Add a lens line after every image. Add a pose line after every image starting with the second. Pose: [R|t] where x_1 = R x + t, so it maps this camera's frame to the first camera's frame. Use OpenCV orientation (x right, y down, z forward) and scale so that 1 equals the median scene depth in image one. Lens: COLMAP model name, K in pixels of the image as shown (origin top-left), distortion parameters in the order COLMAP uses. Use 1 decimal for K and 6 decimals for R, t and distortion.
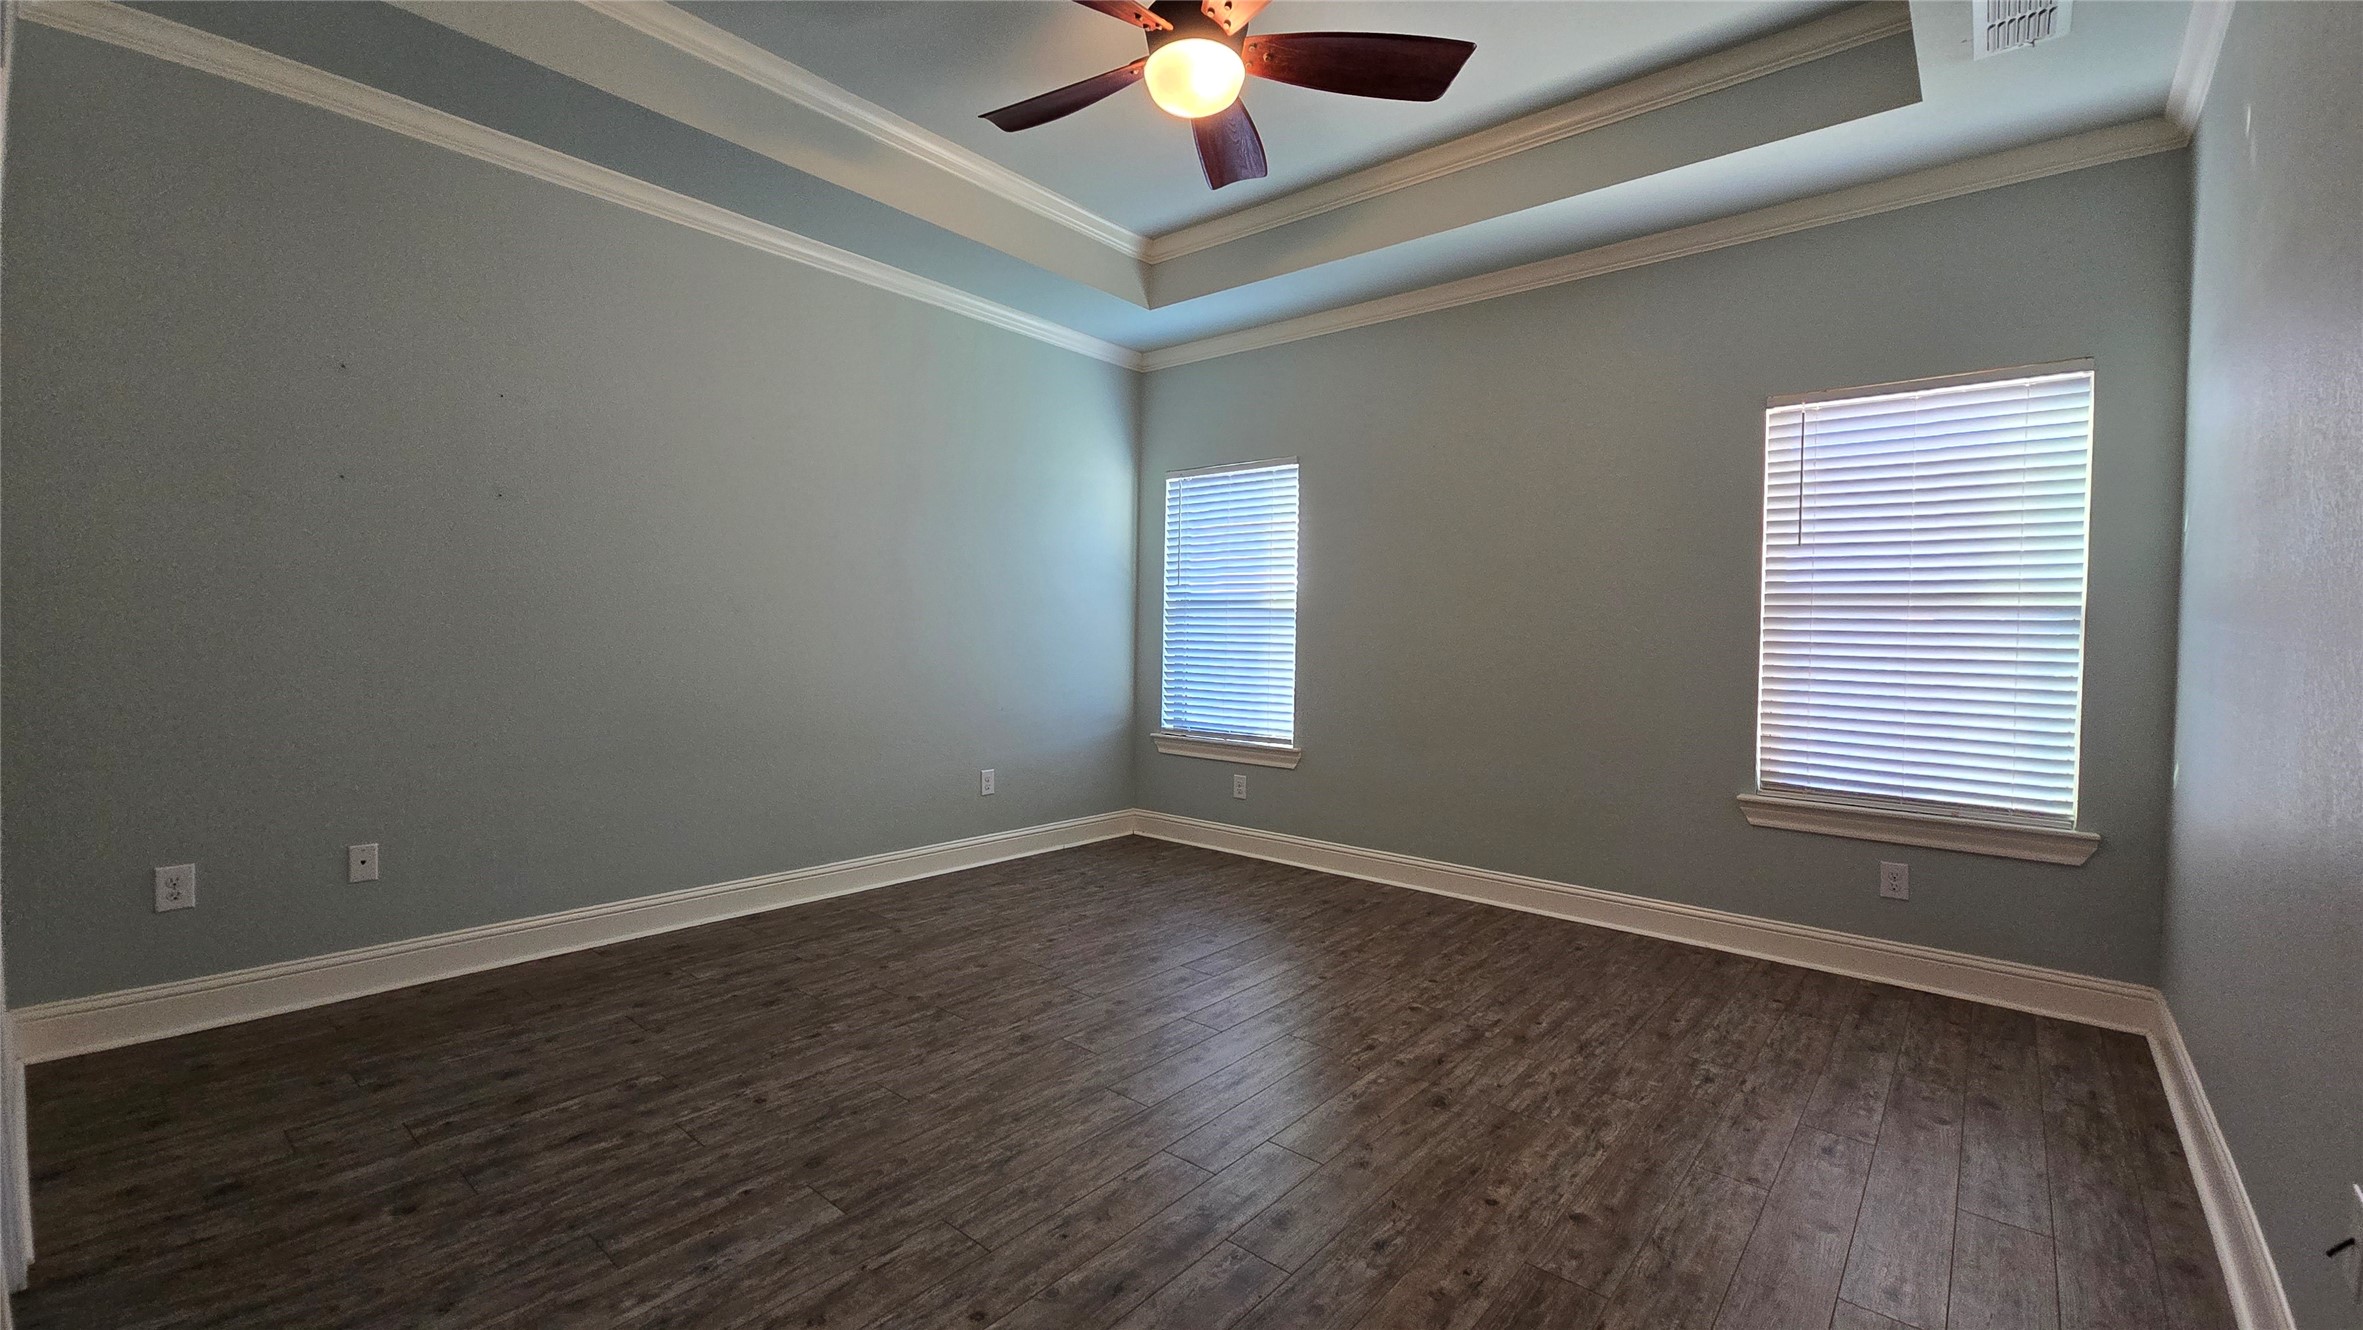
lens RADIAL K [[967.3, 0, 1167.7], [0, 967.3, 659.8], [0, 0, 1]] dist [0.002941, -0.002787]
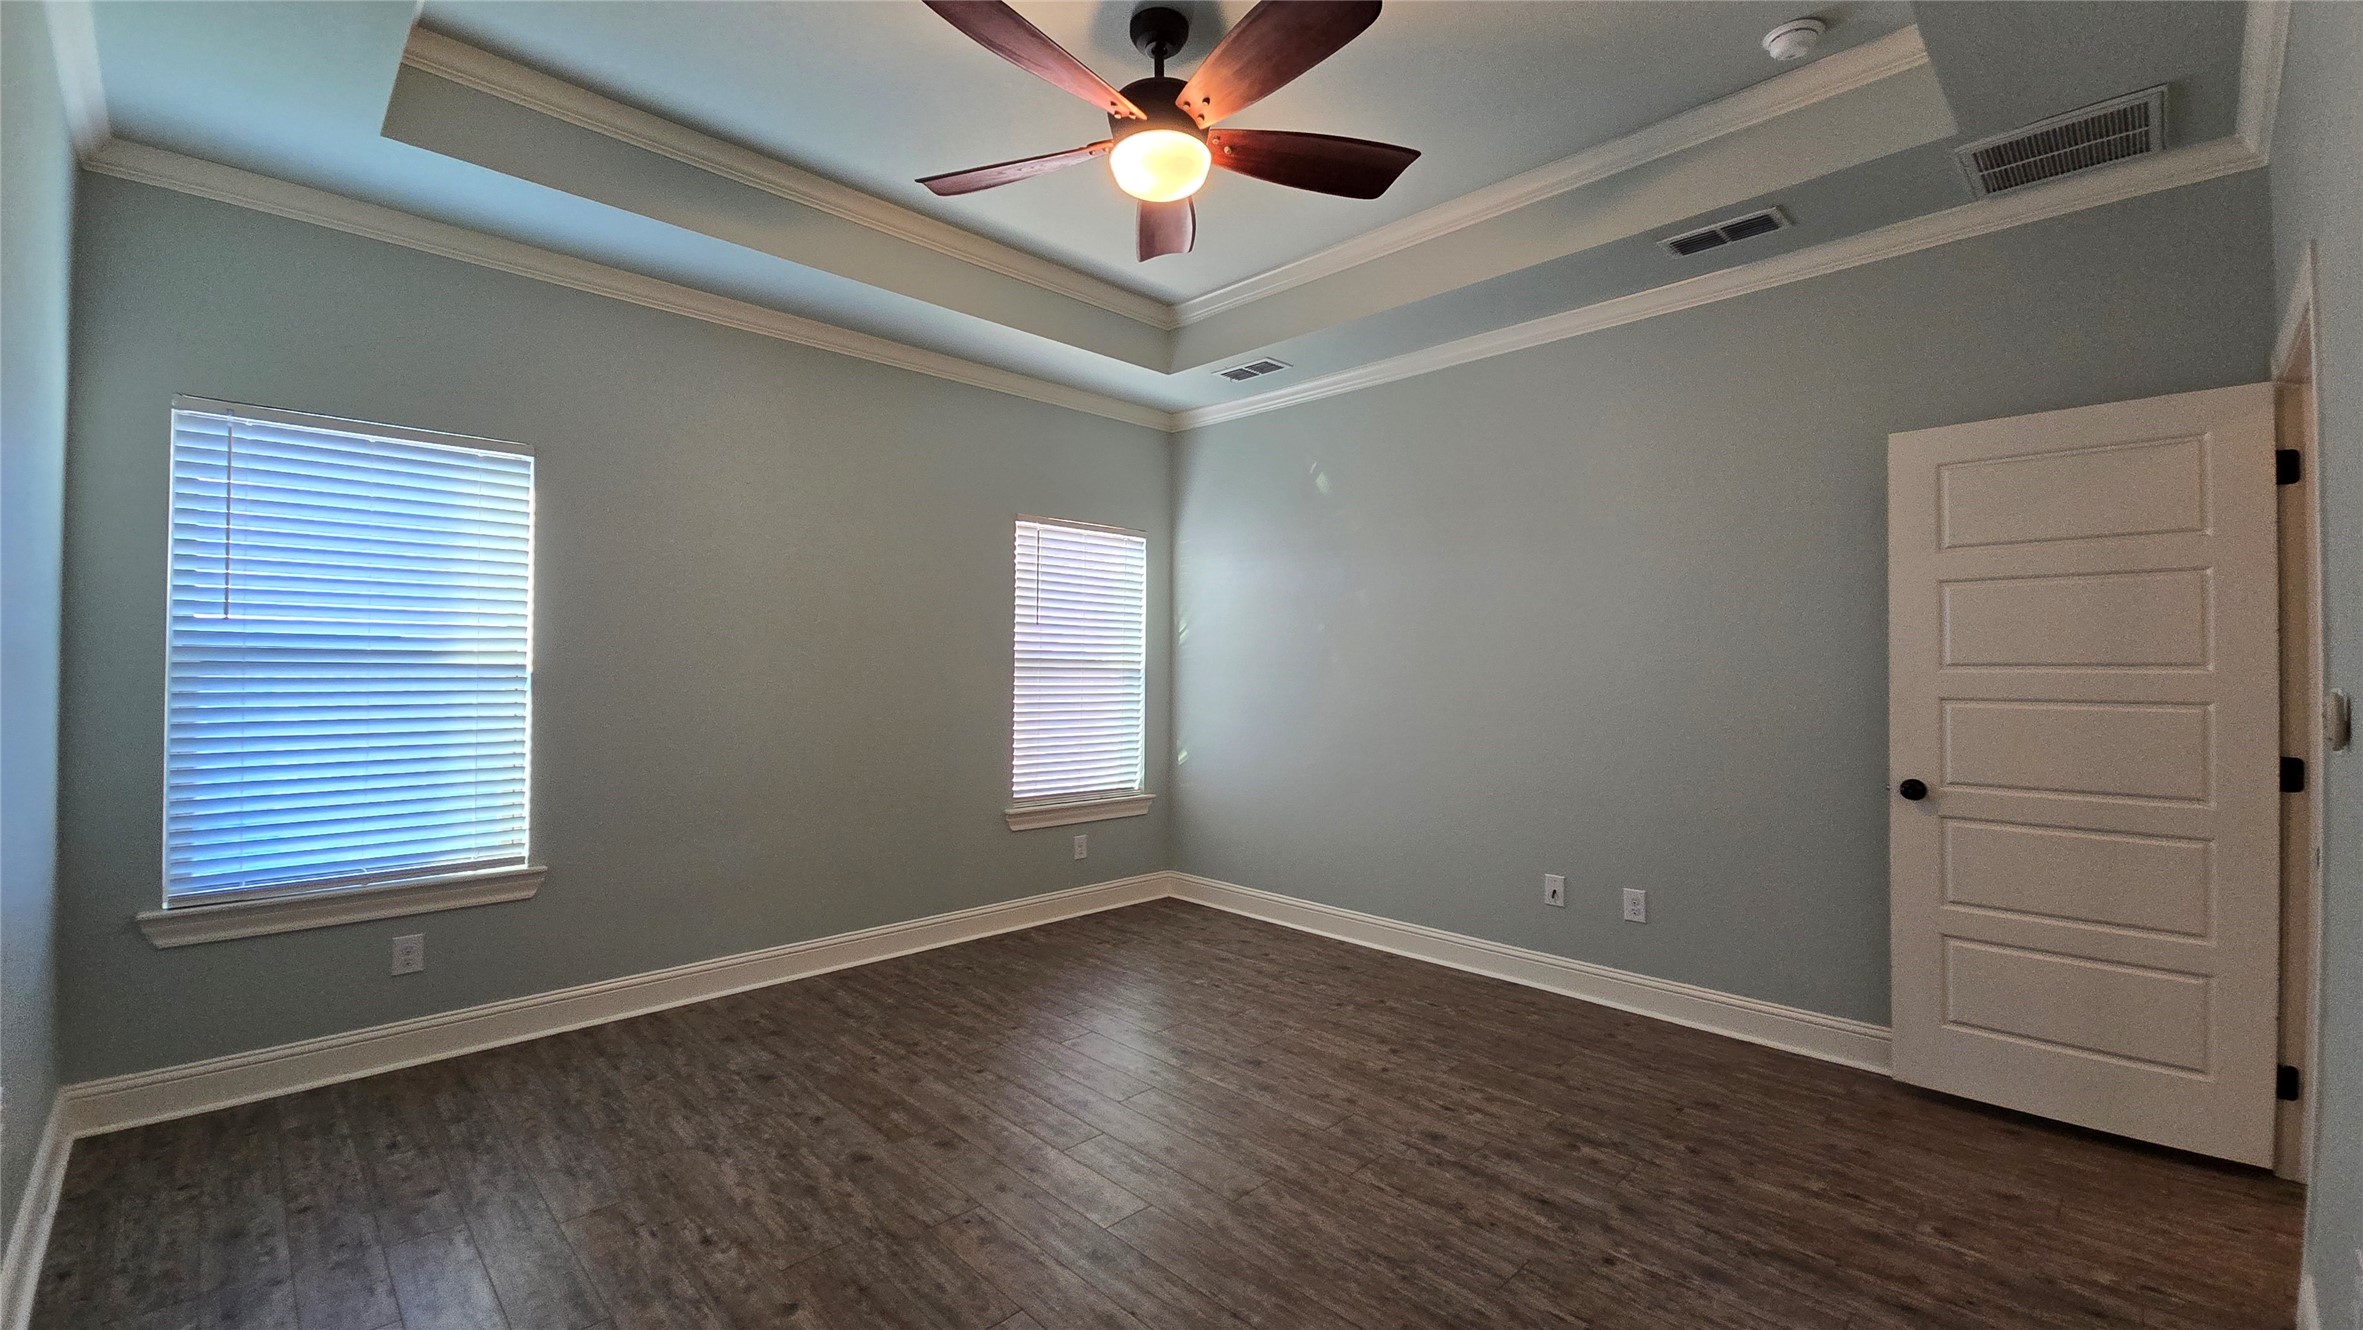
lens RADIAL K [[967.3, 0, 1165.8], [0, 967.3, 666.3], [0, 0, 1]] dist [0.002941, -0.002787]
pose [[0.093071, -0.016910, 0.995516, -0.719693], [0.021469, 0.999657, 0.014974, -0.074362], [-0.995428, 0.019979, 0.093402, 0.681204]]
